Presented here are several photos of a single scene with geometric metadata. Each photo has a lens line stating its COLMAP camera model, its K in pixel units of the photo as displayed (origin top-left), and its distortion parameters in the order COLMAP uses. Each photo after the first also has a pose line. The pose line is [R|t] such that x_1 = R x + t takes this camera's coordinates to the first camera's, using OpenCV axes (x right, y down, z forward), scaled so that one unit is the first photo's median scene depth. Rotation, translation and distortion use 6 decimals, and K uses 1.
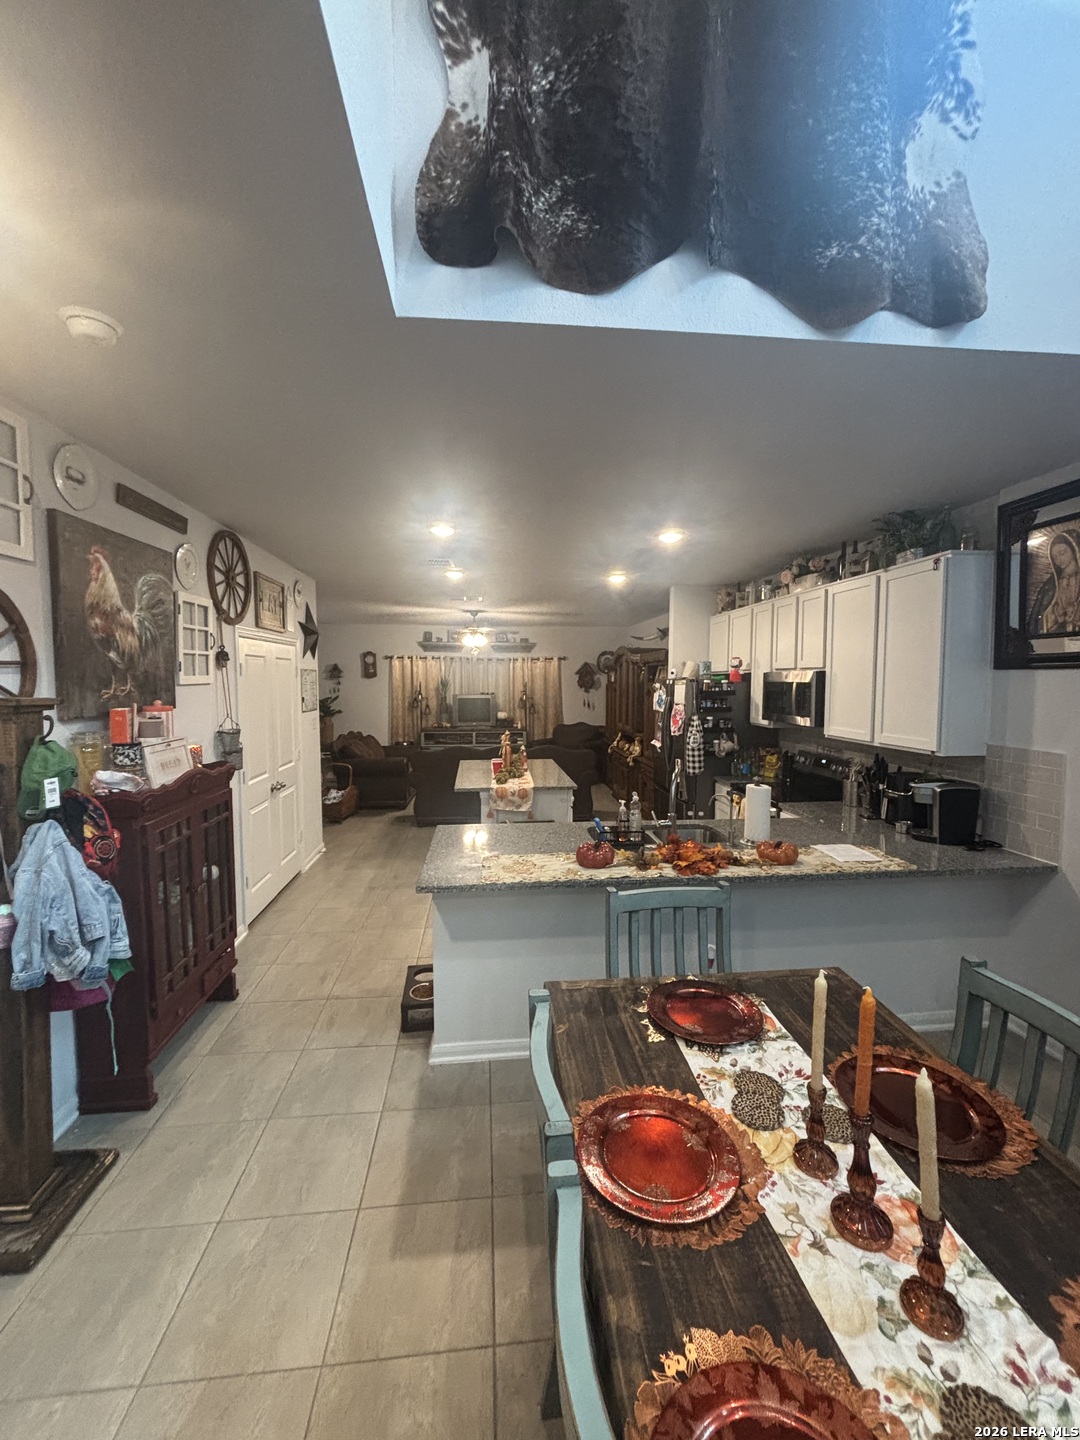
lens RADIAL K [[582.5, 0, 544.0], [0, 582.5, 717.0], [0, 0, 1]] dist [-0.001211, 0.000383]
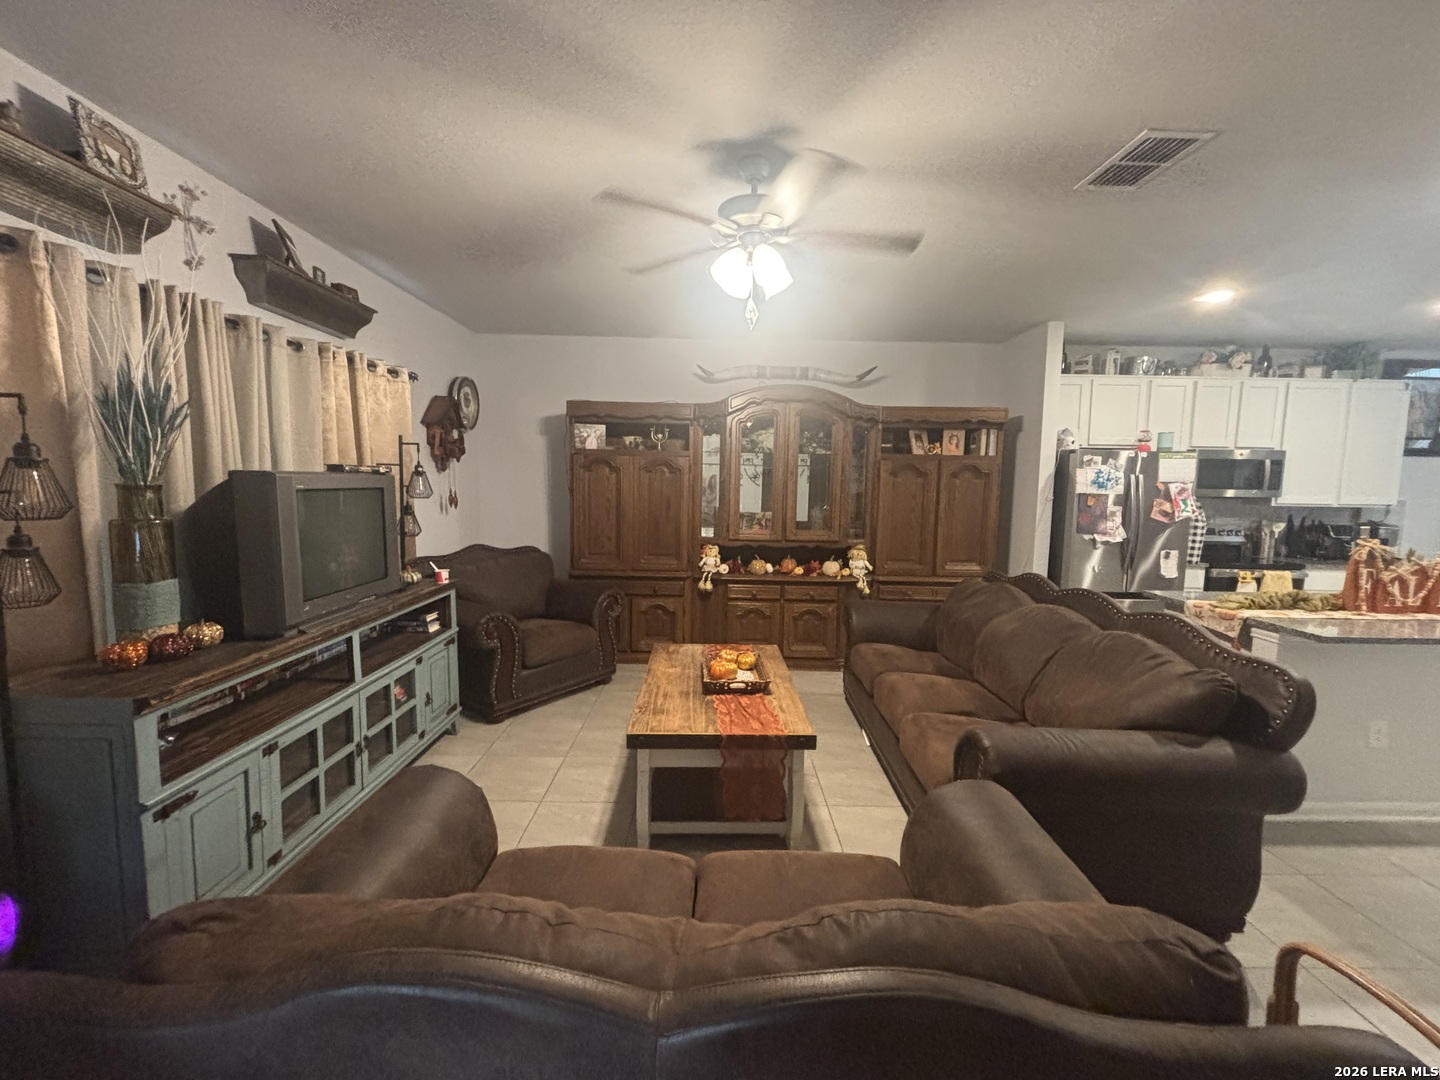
lens RADIAL K [[576.3, 0, 716.7], [0, 576.3, 537.0], [0, 0, 1]] dist [0.001291, 0.000179]
pose [[0.101523, -0.097168, 0.990076, -1.226401], [0.048966, 0.994500, 0.092582, -0.101619], [-0.993627, 0.039081, 0.105723, 2.988617]]
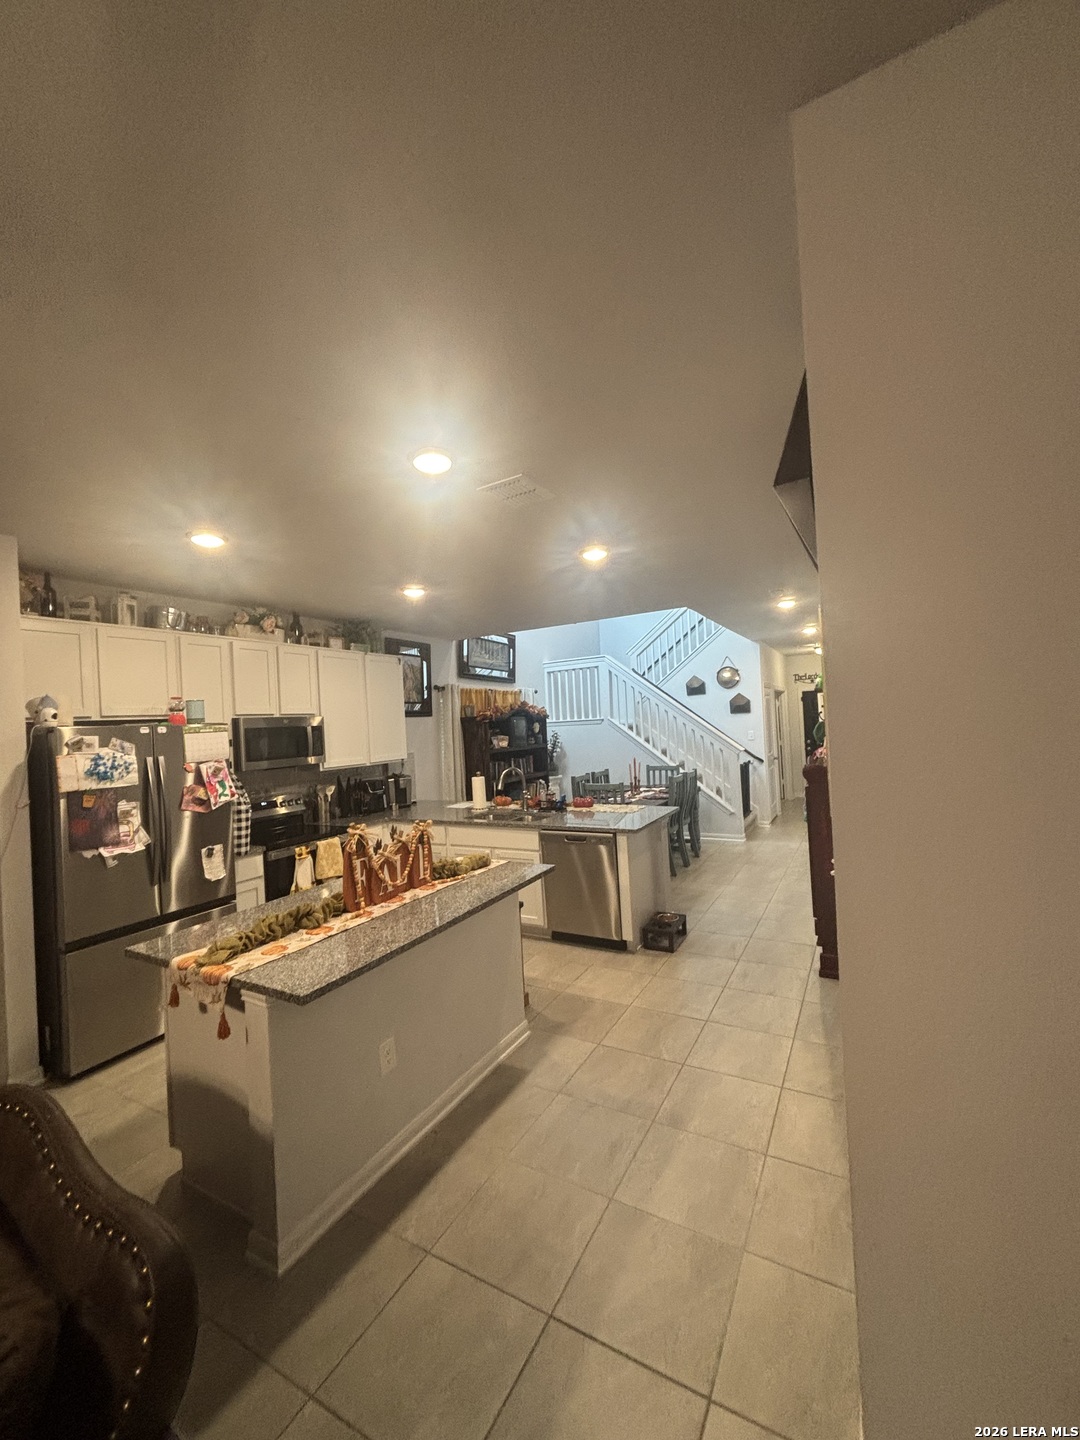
lens RADIAL K [[582.5, 0, 544.1], [0, 582.5, 716.6], [0, 0, 1]] dist [-0.001211, 0.000383]
pose [[-0.815979, 0.048243, 0.576065, -0.887592], [0.088303, 0.995219, 0.041733, -0.129866], [-0.571298, 0.084921, -0.816338, 2.530639]]
